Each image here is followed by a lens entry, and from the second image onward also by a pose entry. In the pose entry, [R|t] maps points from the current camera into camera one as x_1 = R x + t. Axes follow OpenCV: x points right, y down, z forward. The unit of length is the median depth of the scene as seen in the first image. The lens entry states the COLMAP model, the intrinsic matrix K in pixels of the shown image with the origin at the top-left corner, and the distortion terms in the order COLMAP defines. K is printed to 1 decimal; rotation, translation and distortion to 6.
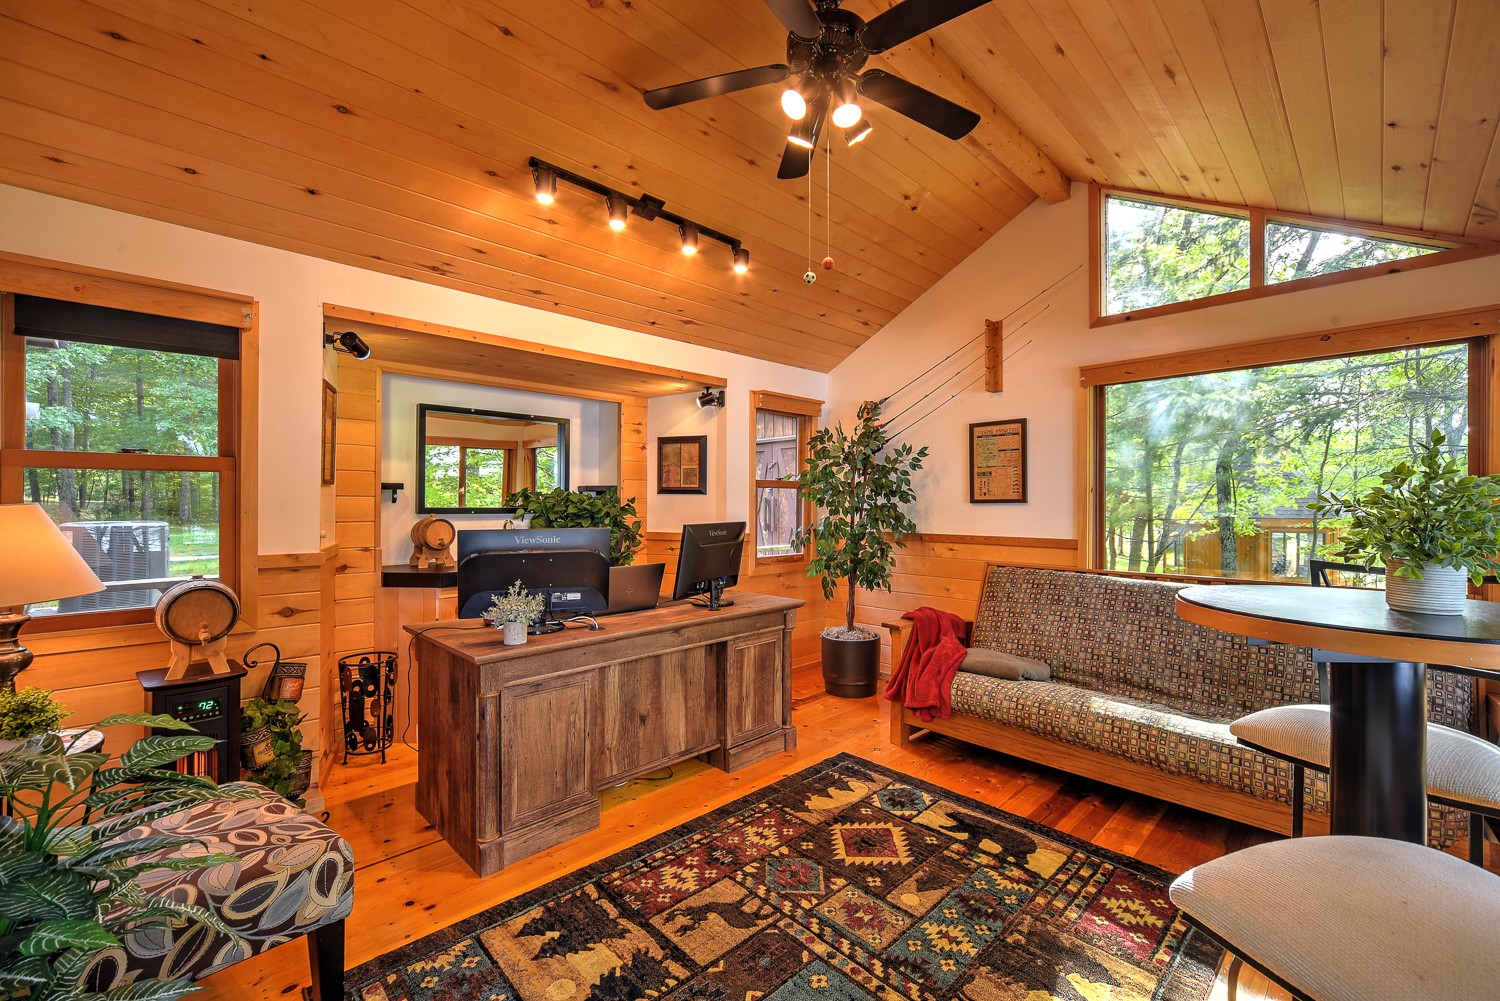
lens RADIAL K [[633.4, 0, 756.3], [0, 633.4, 500.5], [0, 0, 1]] dist [-0.003771, 0.001266]
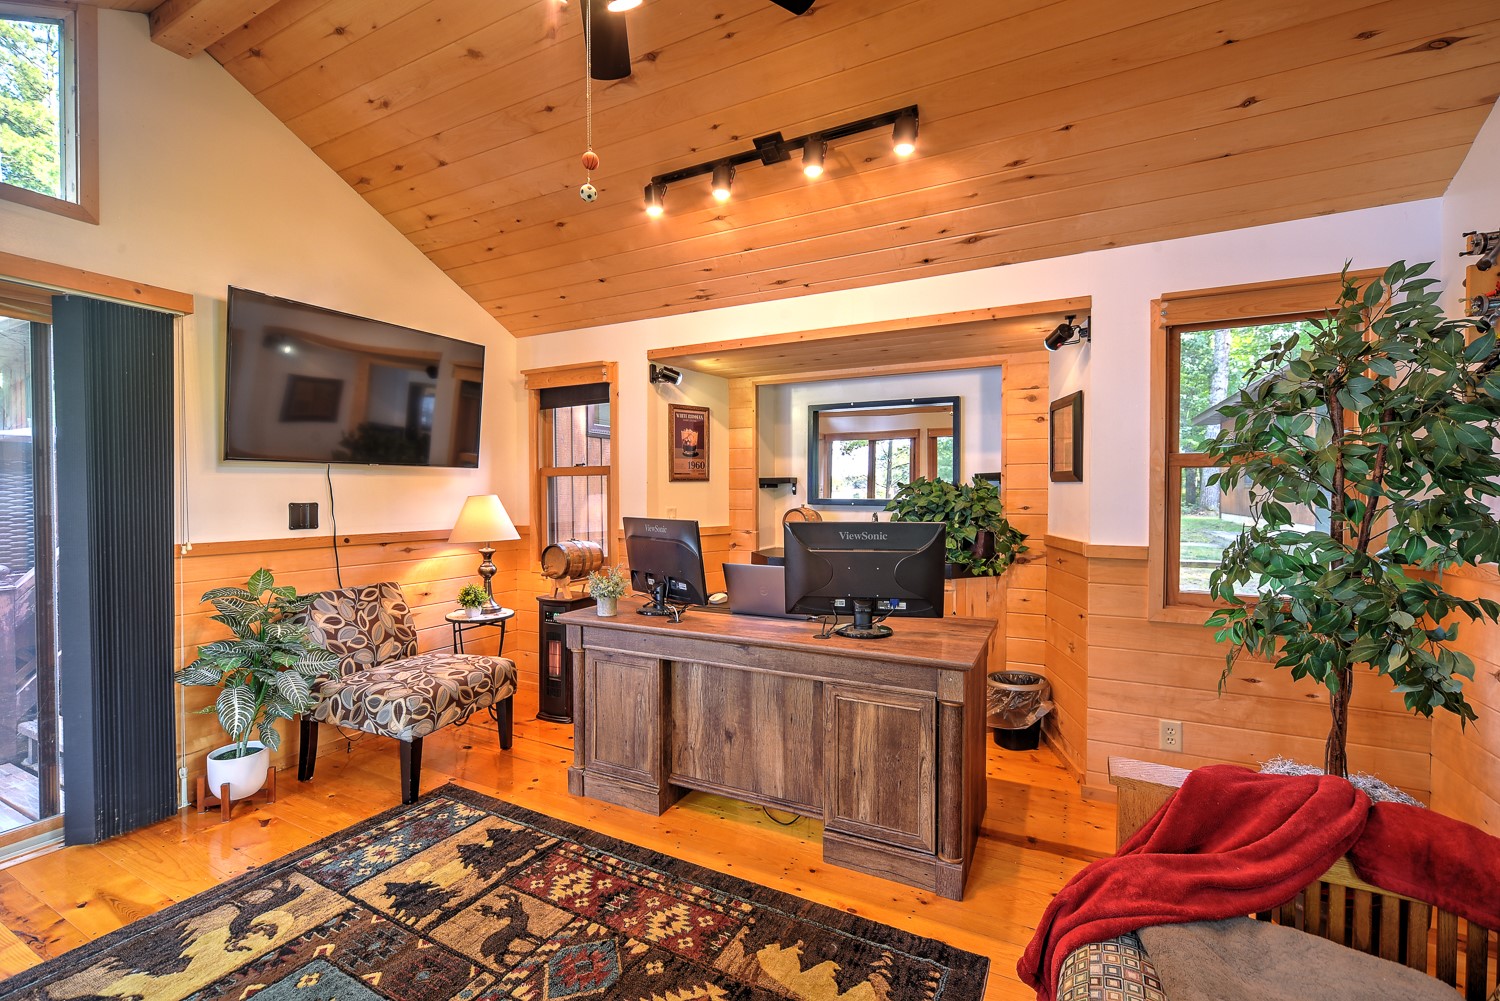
lens RADIAL K [[633.4, 0, 760.5], [0, 633.4, 501.4], [0, 0, 1]] dist [-0.003771, 0.001266]
pose [[0.307596, 0.010972, -0.951454, 0.775482], [0.003826, 0.999911, 0.012768, 0.001683], [0.951509, -0.007567, 0.307527, 0.867362]]
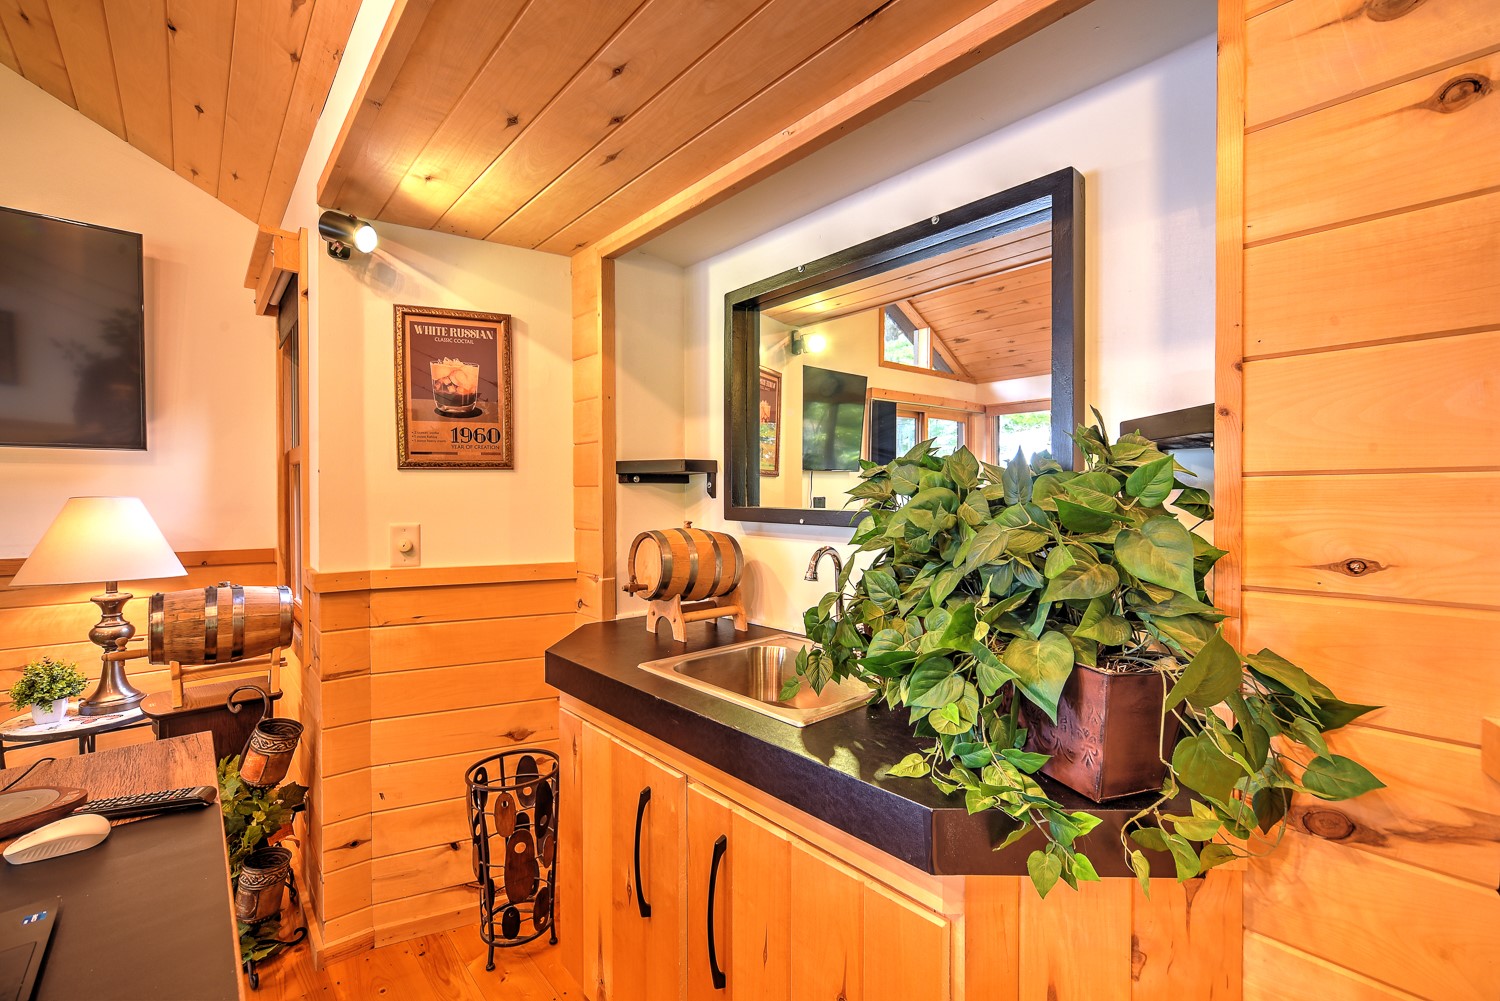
lens RADIAL K [[633.4, 0, 751.2], [0, 633.4, 502.4], [0, 0, 1]] dist [-0.003771, 0.001266]
pose [[-0.041115, 0.009388, -0.999110, -0.056974], [0.002571, 0.999954, 0.009290, 0.004819], [0.999151, -0.002186, -0.041137, 1.575073]]
